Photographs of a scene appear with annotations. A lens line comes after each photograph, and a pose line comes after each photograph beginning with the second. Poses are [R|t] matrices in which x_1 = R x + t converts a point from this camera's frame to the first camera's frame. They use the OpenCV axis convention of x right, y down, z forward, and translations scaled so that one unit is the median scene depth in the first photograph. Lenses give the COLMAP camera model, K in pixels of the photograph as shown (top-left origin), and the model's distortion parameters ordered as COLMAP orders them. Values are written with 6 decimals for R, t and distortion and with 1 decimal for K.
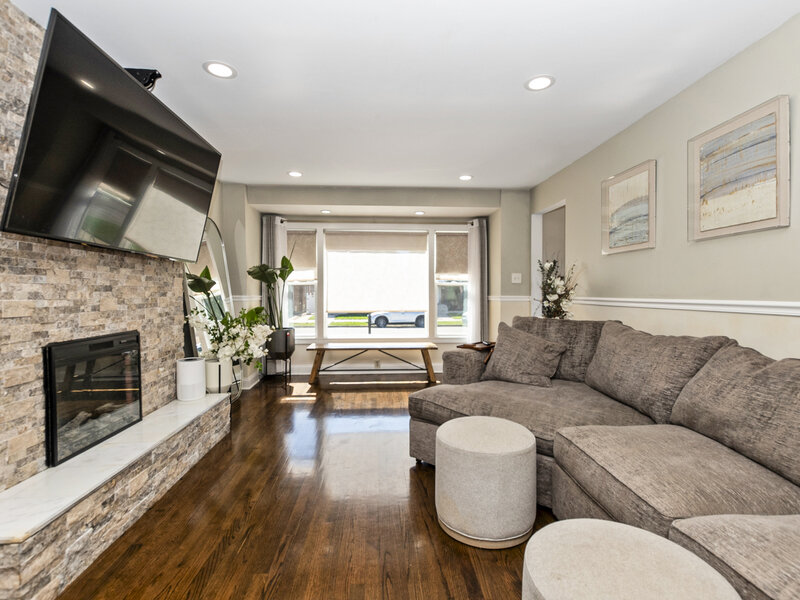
lens RADIAL K [[394.9, 0, 403.6], [0, 394.9, 299.5], [0, 0, 1]] dist [0.001202, -0.004884]
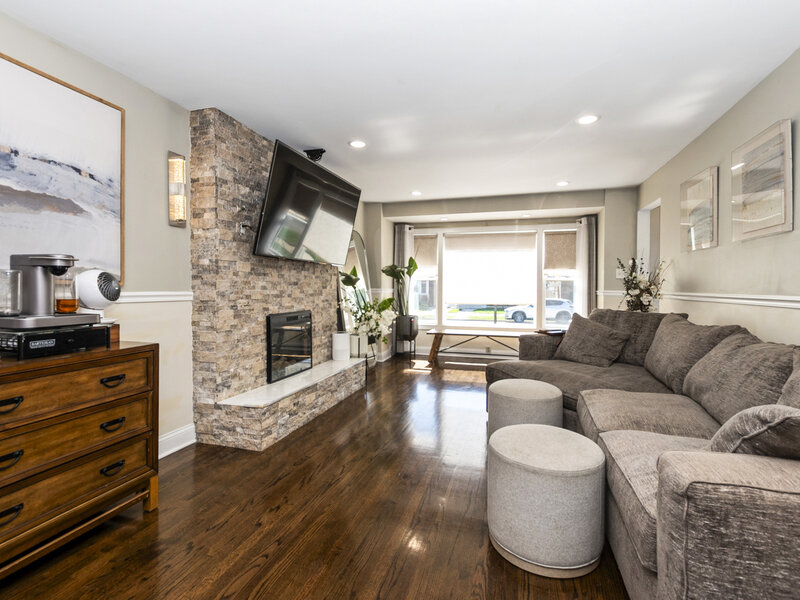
lens RADIAL K [[397.1, 0, 388.0], [0, 397.1, 290.8], [0, 0, 1]] dist [-0.045835, -0.000138]
pose [[0.923159, 0.007632, -0.384343, 0.160380], [-0.010551, 0.999929, -0.005485, 0.004413], [0.384274, 0.009119, 0.923174, -0.250573]]
